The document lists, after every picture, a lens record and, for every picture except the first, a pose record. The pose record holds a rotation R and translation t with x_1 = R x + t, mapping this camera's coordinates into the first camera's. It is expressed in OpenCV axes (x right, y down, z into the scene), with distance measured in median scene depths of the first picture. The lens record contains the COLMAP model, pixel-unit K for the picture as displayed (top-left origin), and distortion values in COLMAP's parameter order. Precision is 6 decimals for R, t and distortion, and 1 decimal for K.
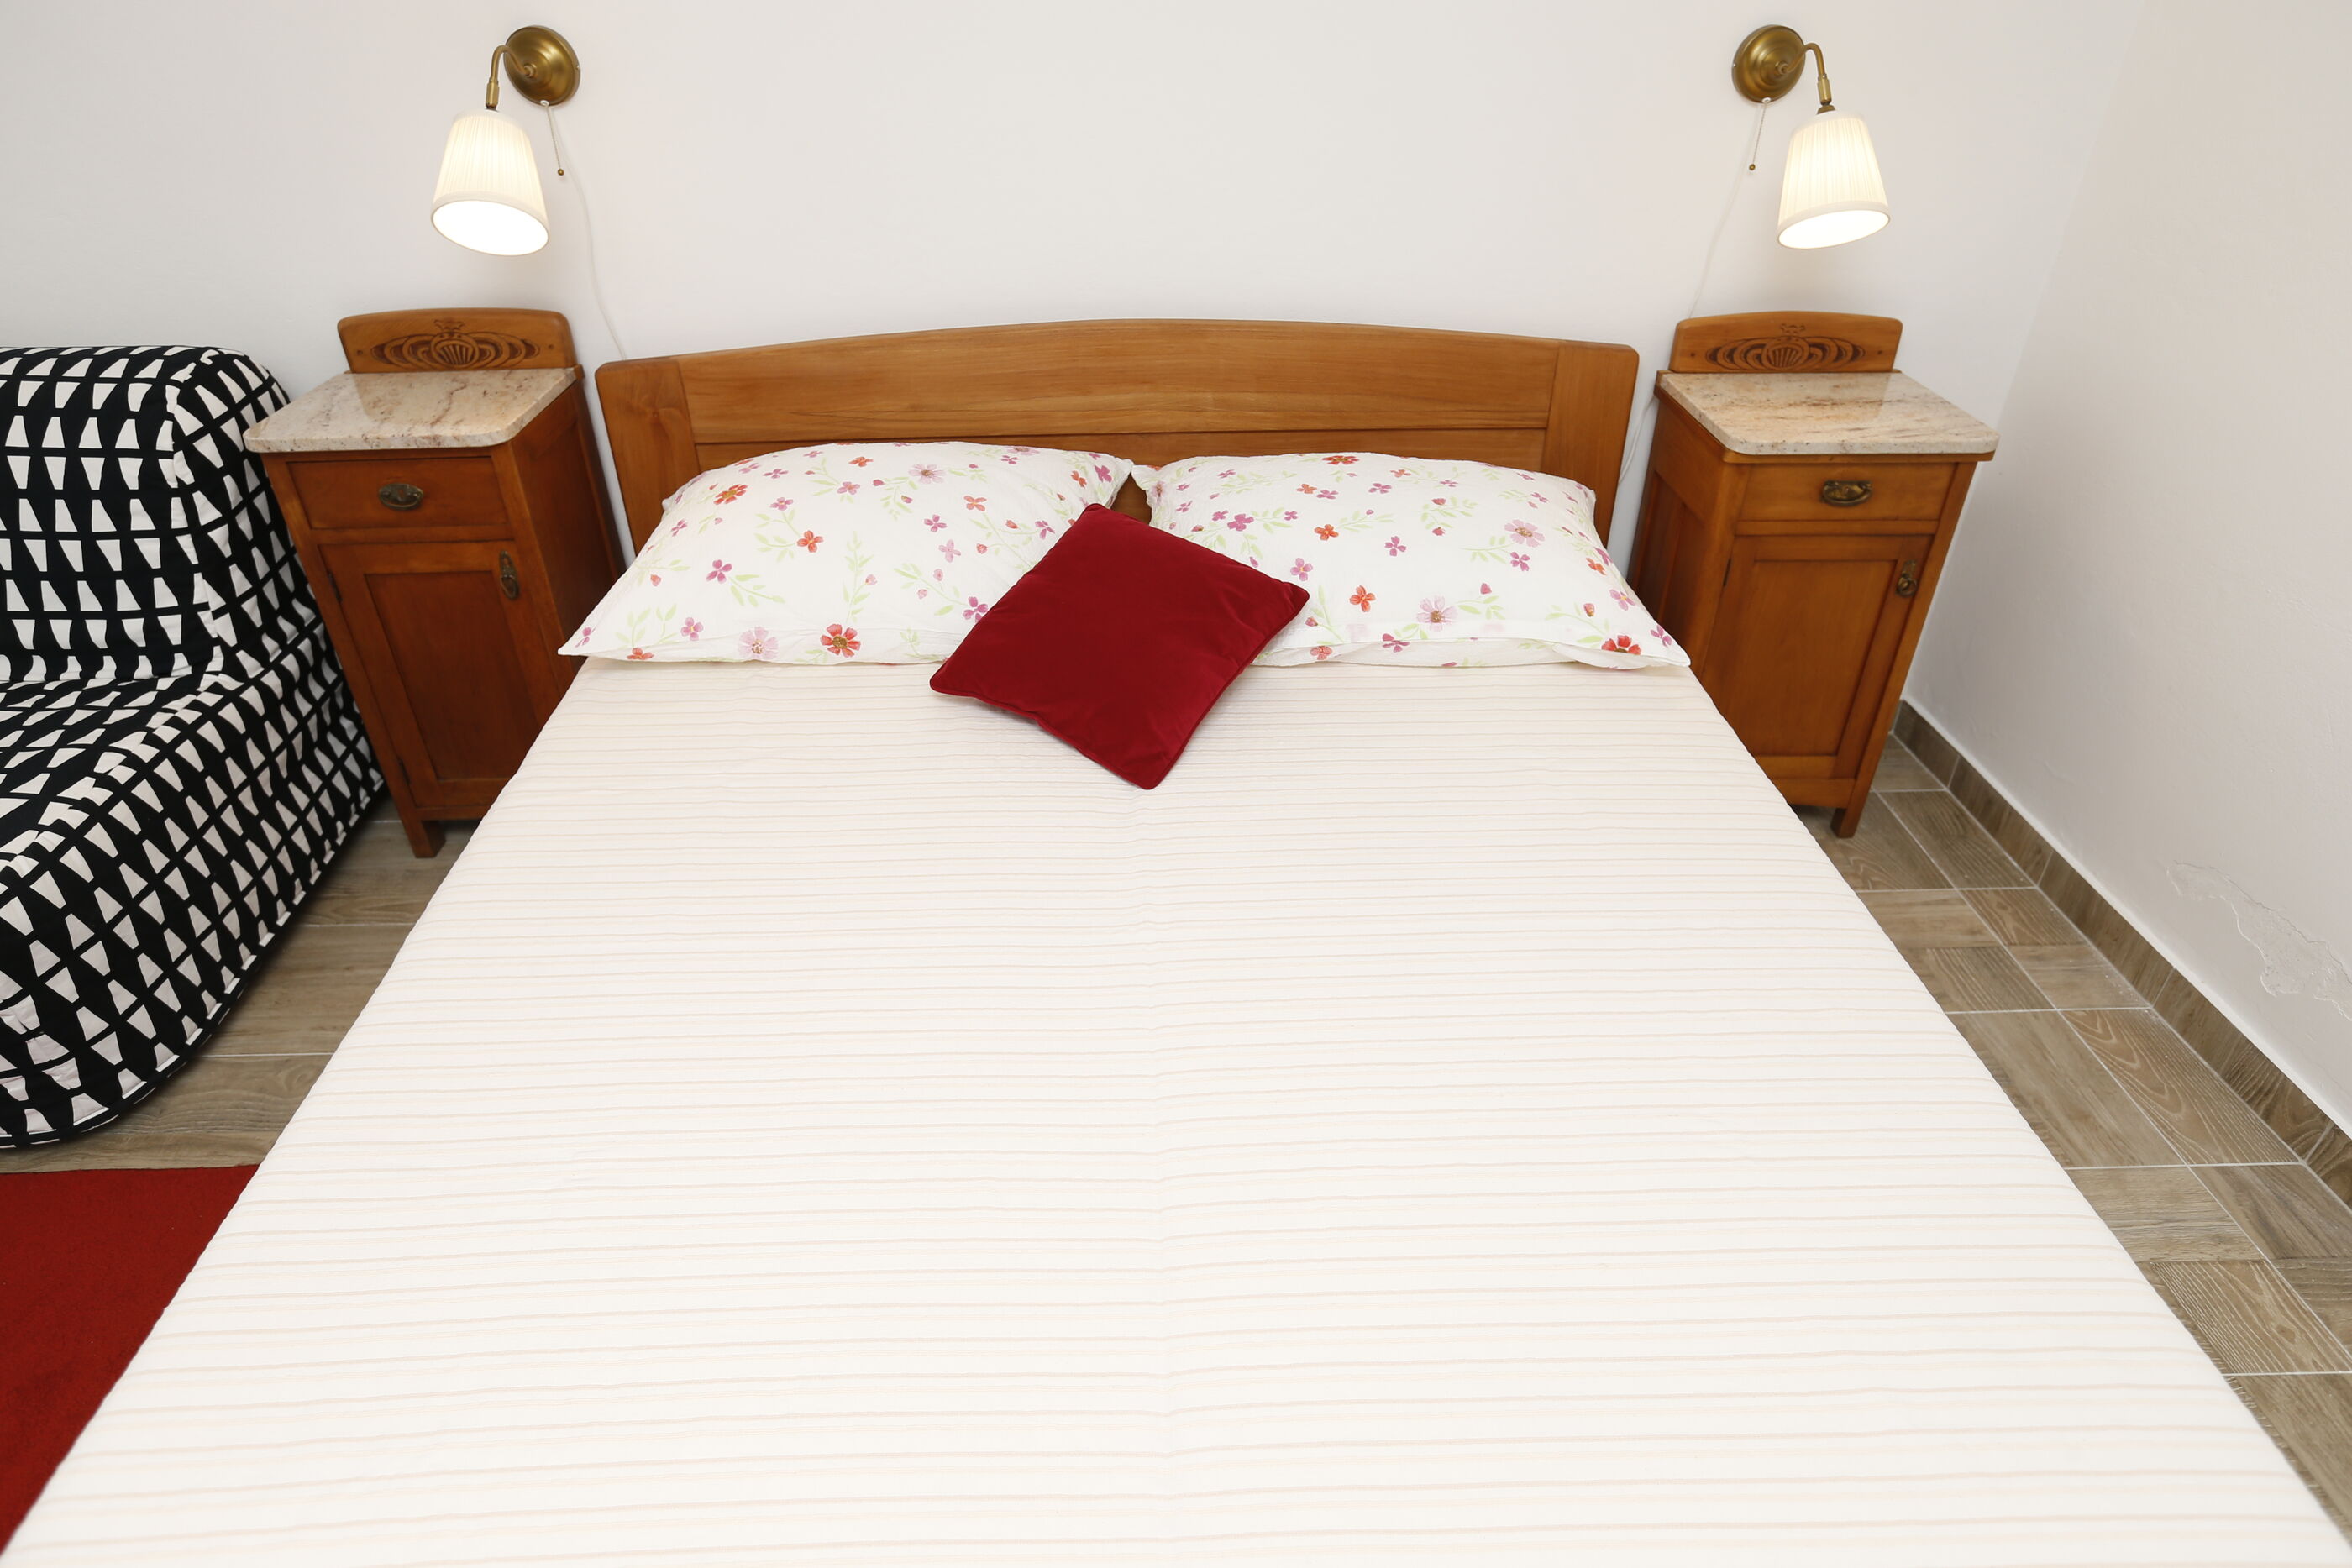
lens RADIAL K [[1372.2, 0, 1165.0], [0, 1372.2, 790.5], [0, 0, 1]] dist [-0.045204, 0.042732]
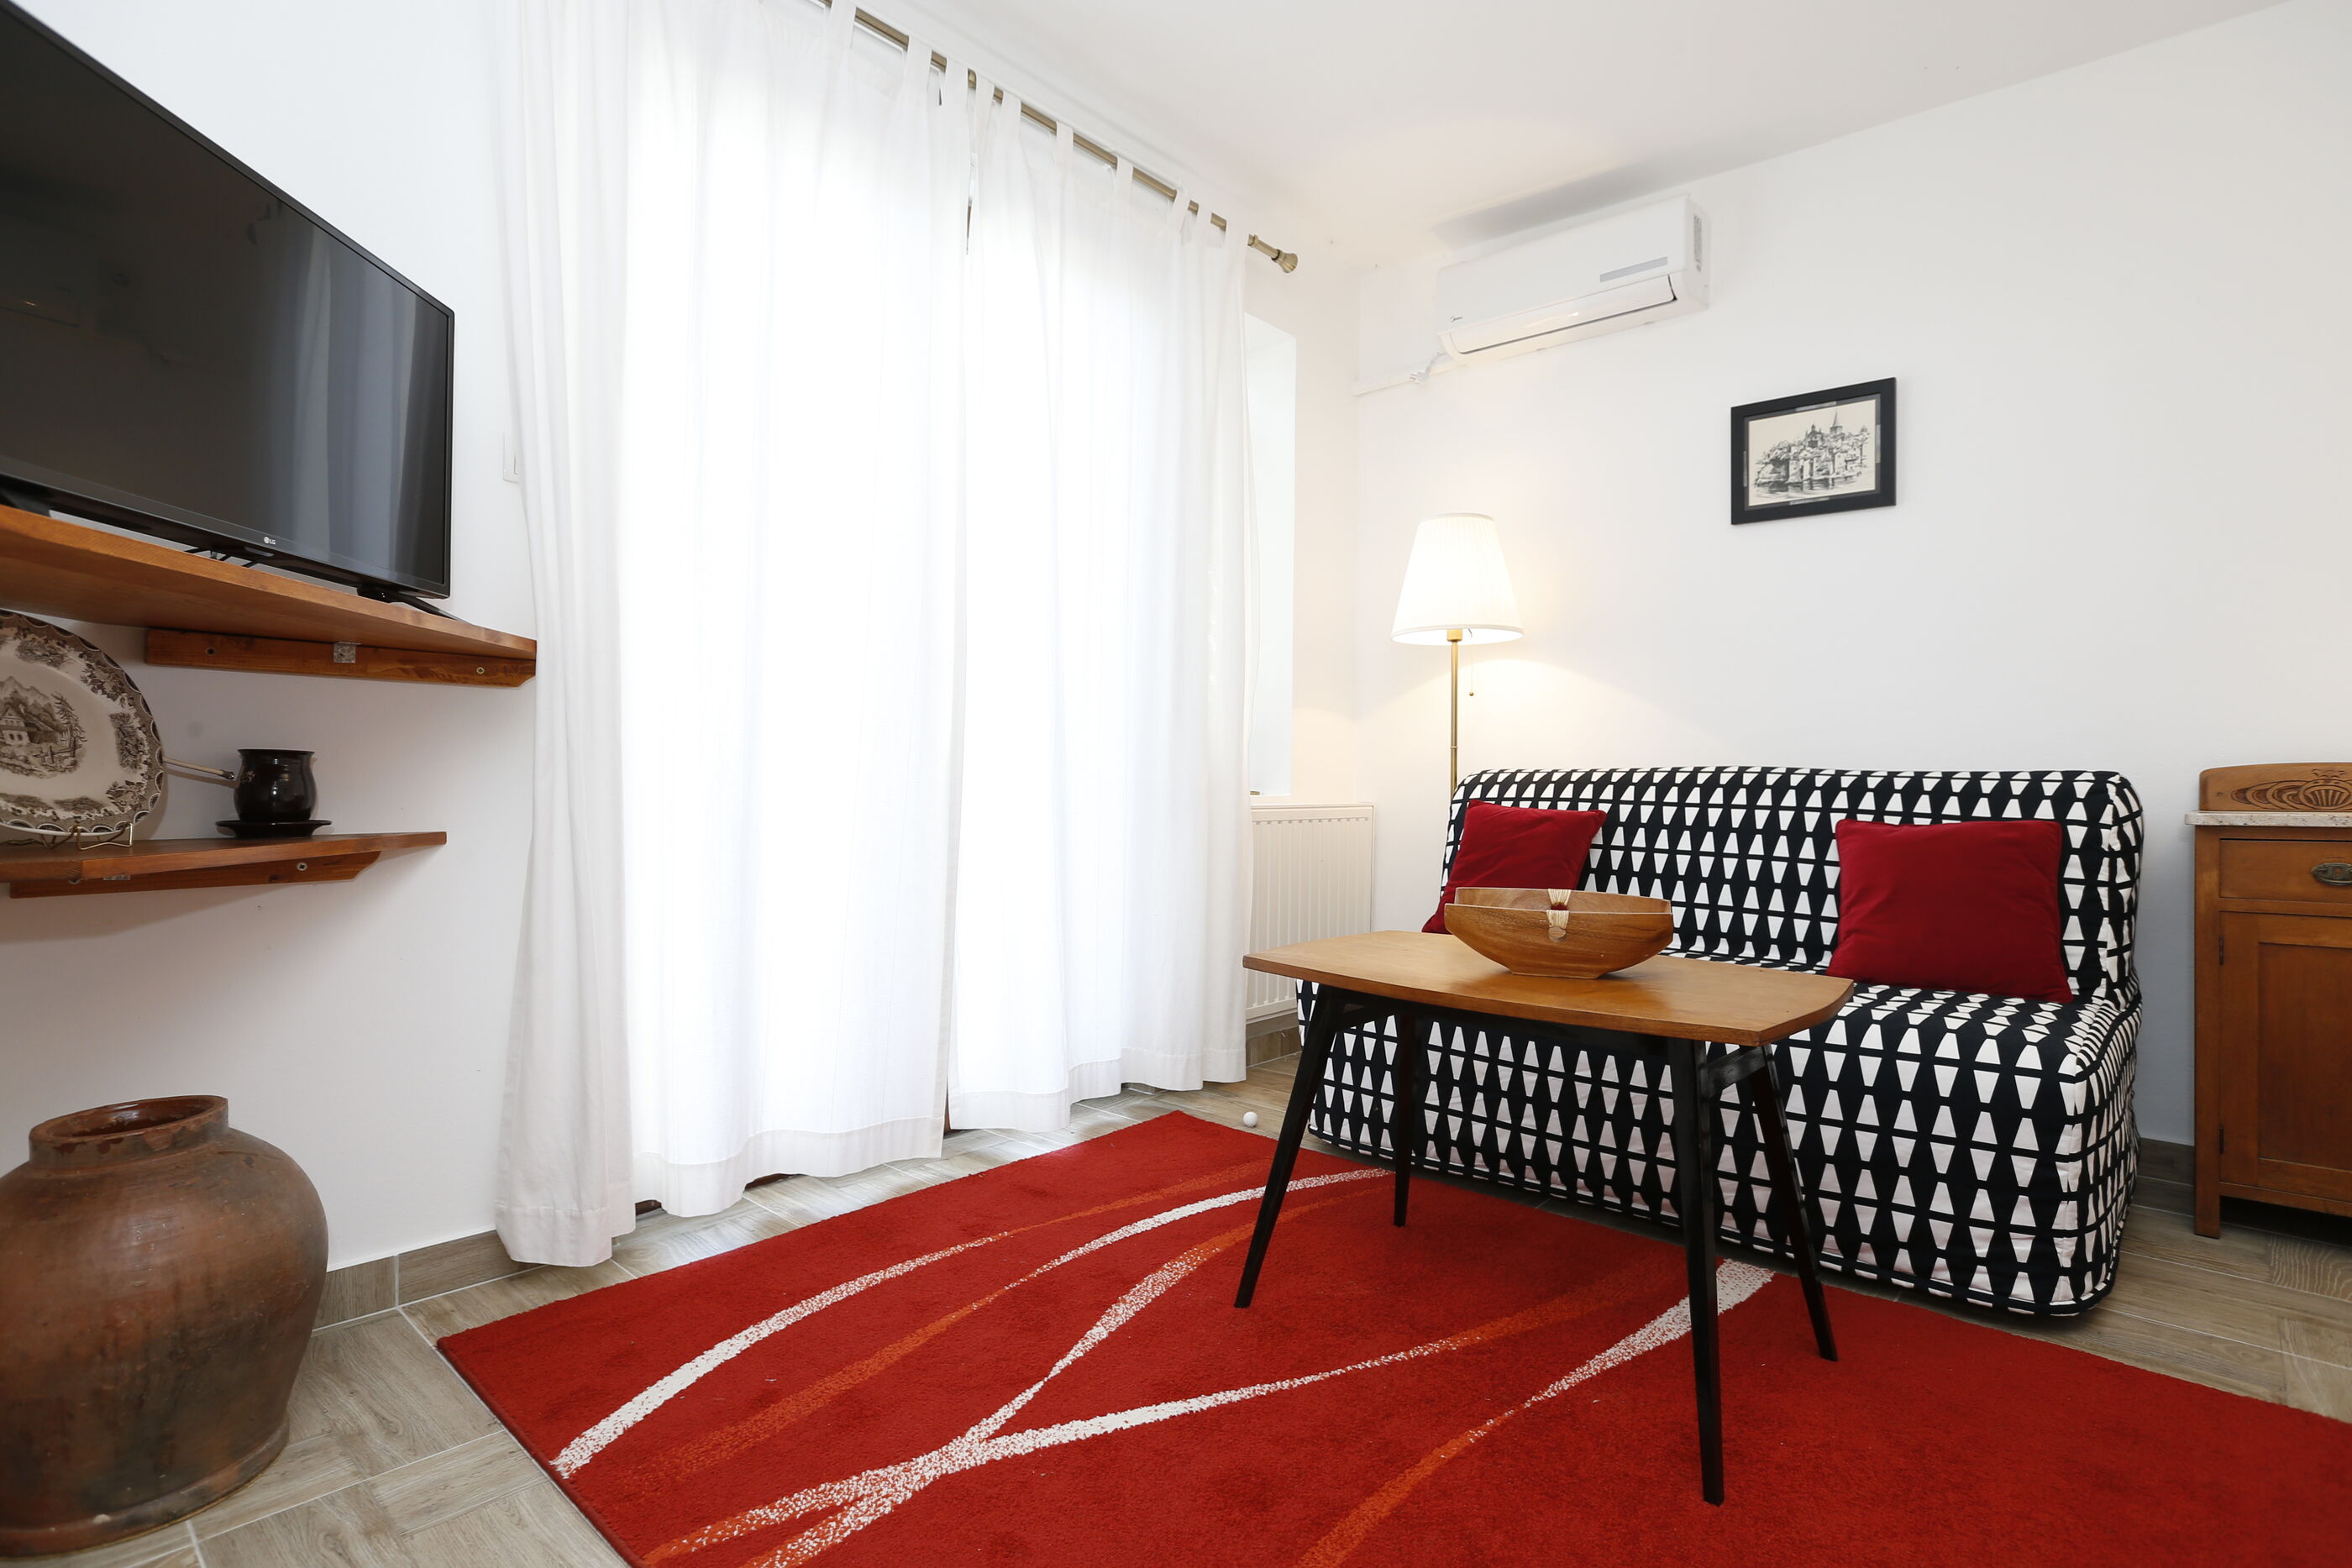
lens RADIAL K [[1172.4, 0, 1174.0], [0, 1172.4, 781.7], [0, 0, 1]] dist [-0.042598, 0.018535]
pose [[0.720026, 0.006924, -0.693912, -0.597352], [-0.389011, 0.832088, -0.395348, 0.479319], [0.574659, 0.554600, 0.601819, -0.186890]]
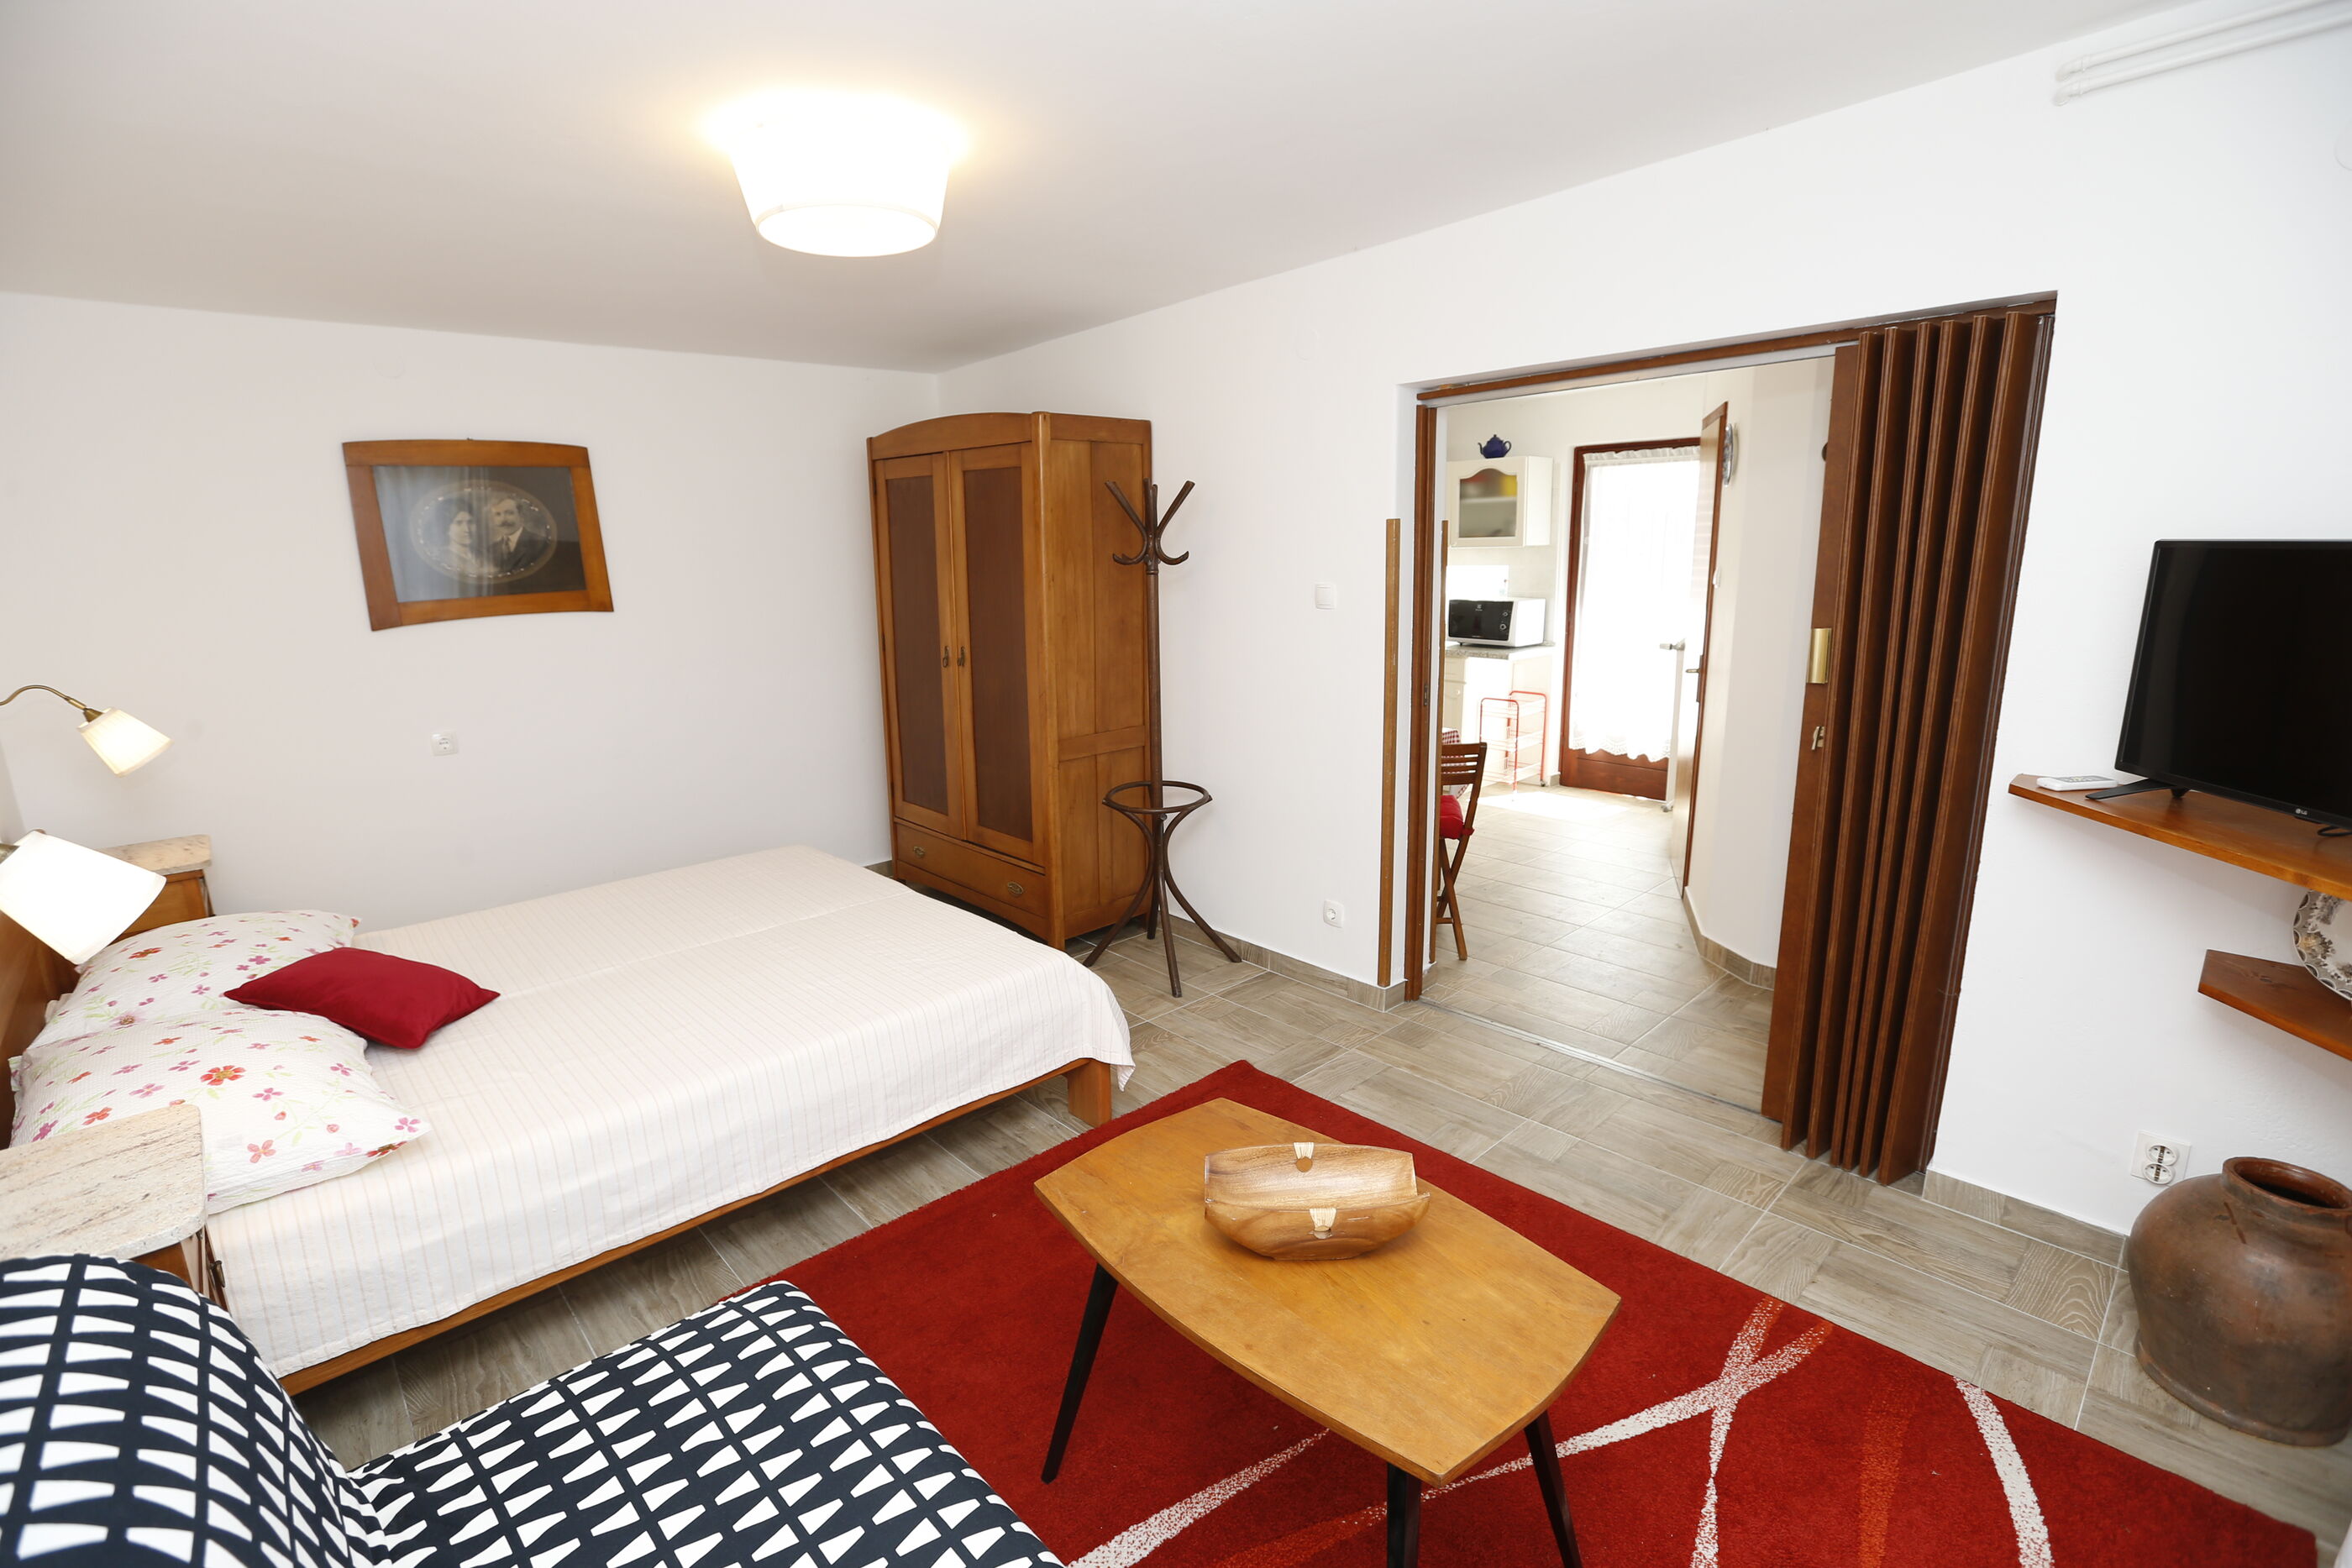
lens RADIAL K [[1078.2, 0, 1167.8], [0, 1078.2, 790.6], [0, 0, 1]] dist [-0.048446, 0.014153]
pose [[-0.658499, -0.157704, 0.735872, -1.434705], [0.430783, 0.722778, 0.540386, -0.516618], [-0.617094, 0.672846, -0.408013, 0.690267]]
